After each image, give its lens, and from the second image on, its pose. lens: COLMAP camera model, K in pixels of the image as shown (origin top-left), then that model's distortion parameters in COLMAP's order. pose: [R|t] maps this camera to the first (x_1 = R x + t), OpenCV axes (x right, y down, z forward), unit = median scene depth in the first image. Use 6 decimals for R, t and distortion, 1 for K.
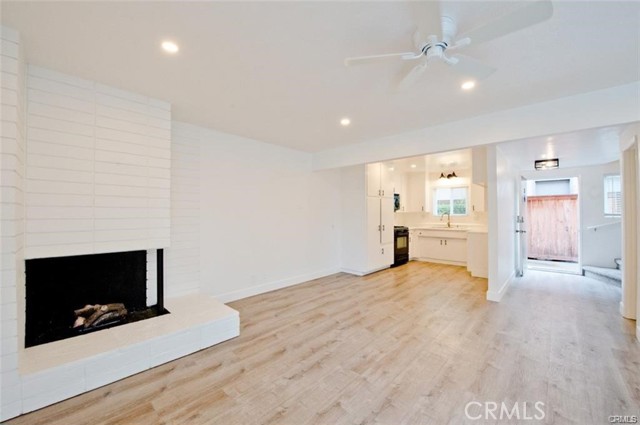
lens RADIAL K [[273.8, 0, 319.4], [0, 273.8, 211.3], [0, 0, 1]] dist [0.000274, 0.000009]
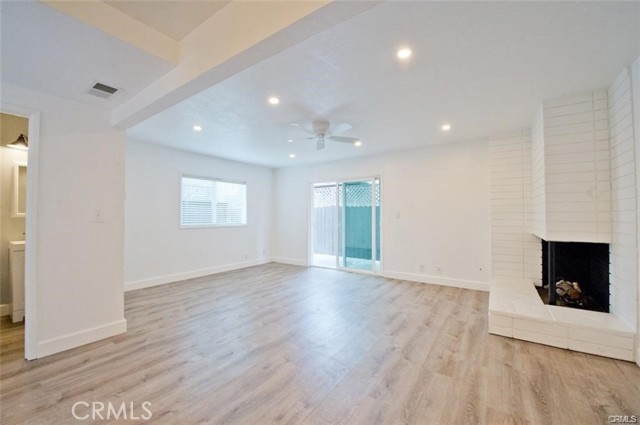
lens RADIAL K [[255.9, 0, 321.2], [0, 255.9, 214.8], [0, 0, 1]] dist [0.000143, 0.000011]
pose [[-0.991281, 0.003225, -0.131729, 0.181768], [0.005795, 0.999800, -0.019126, 0.019861], [0.131641, -0.019723, -0.991101, 0.794759]]
